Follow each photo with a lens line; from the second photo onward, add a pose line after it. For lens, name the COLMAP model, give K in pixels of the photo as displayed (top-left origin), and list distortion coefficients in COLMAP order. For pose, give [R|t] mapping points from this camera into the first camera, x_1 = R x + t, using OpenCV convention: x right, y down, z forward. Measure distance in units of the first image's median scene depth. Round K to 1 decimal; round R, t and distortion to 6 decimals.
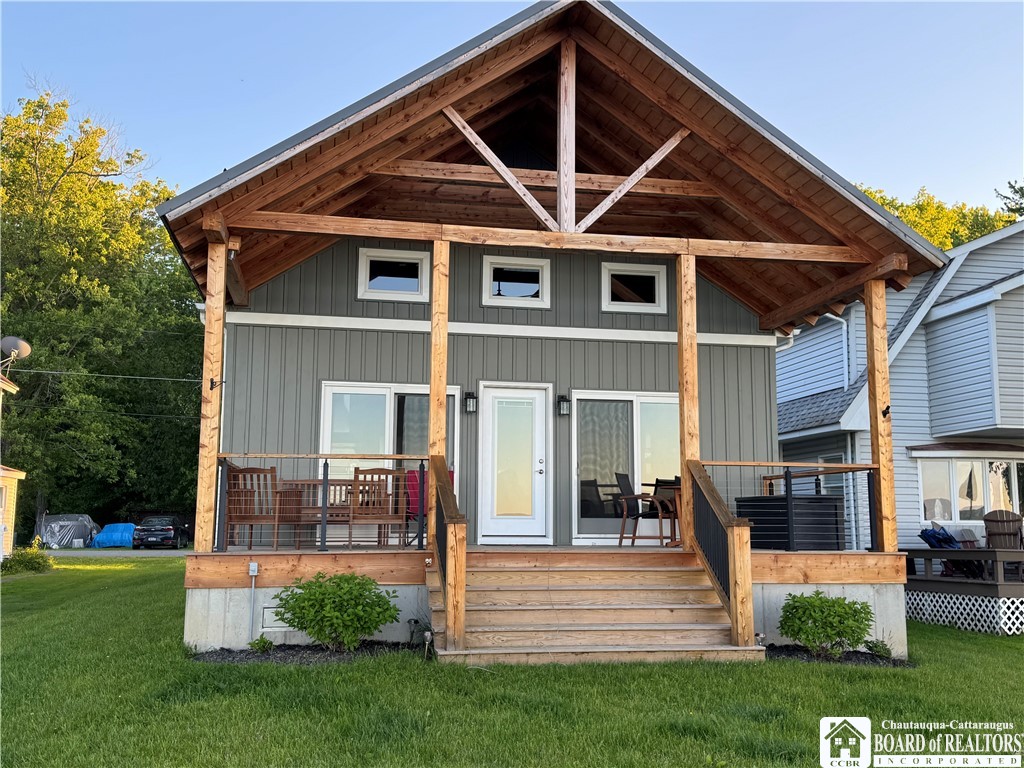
lens RADIAL K [[1009.6, 0, 533.0], [0, 1009.6, 380.2], [0, 0, 1]] dist [0.150440, -0.308324]
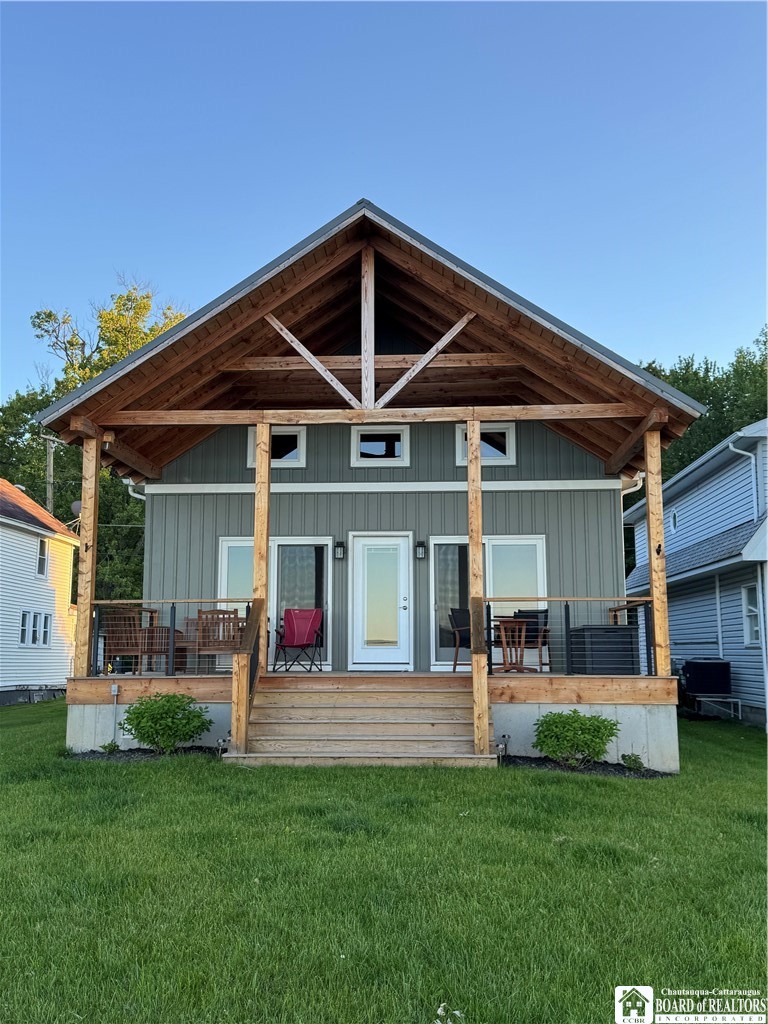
lens RADIAL K [[972.5, 0, 384.0], [0, 972.5, 512.0], [0, 0, 1]] dist [0.108372, -0.003396]
pose [[0.968744, -0.041758, -0.244524, 0.321025], [0.041201, 0.999124, -0.007397, -0.014741], [0.244618, -0.002909, 0.969615, -0.107850]]
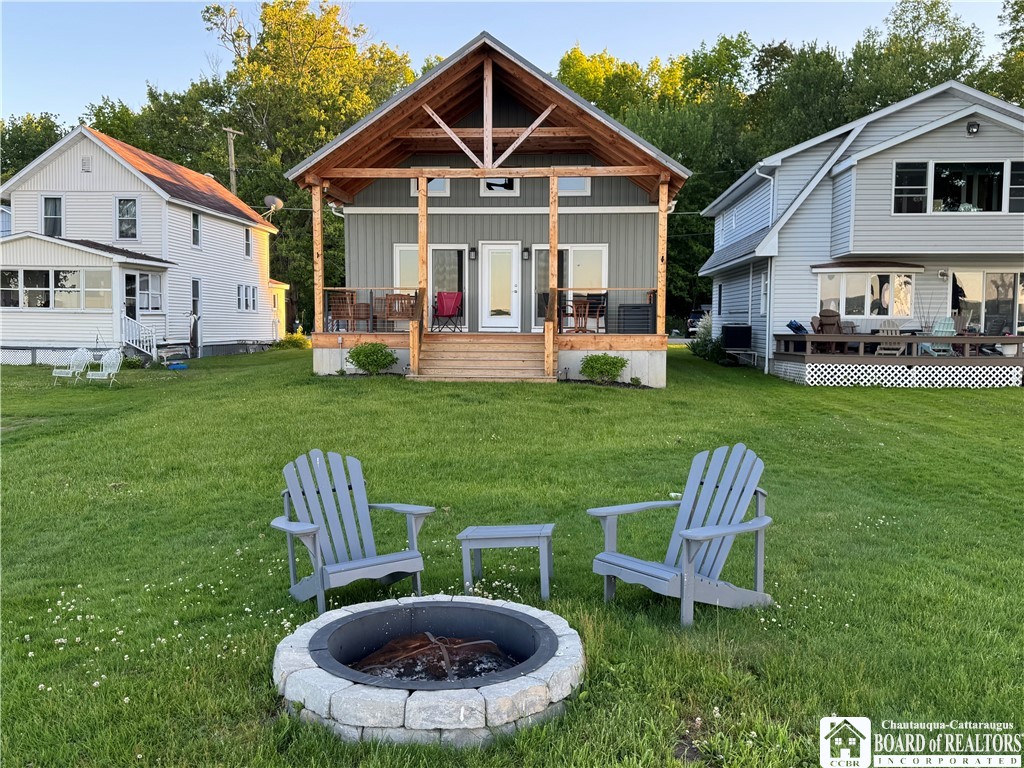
lens RADIAL K [[942.6, 0, 512.0], [0, 942.6, 384.0], [0, 0, 1]] dist [0.175455, -0.342798]
pose [[0.963653, 0.017605, -0.266577, 0.549012], [0.038165, 0.978521, 0.202585, -0.107262], [0.264418, -0.205396, 0.942282, -0.740101]]
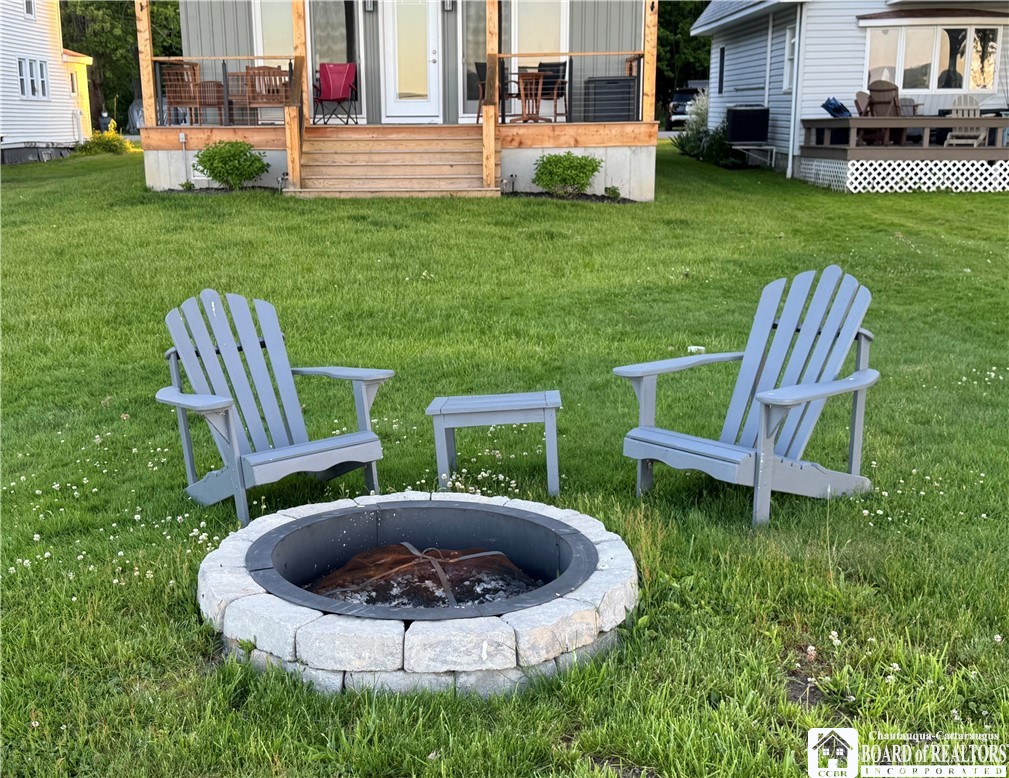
lens RADIAL K [[1300.2, 0, 462.6], [0, 1300.2, 449.0], [0, 0, 1]] dist [0.210333, -0.496922]
pose [[0.973016, 0.041997, -0.226885, 0.515407], [0.048721, 0.923730, 0.379933, -0.098066], [0.225536, -0.380735, 0.896758, -0.727366]]
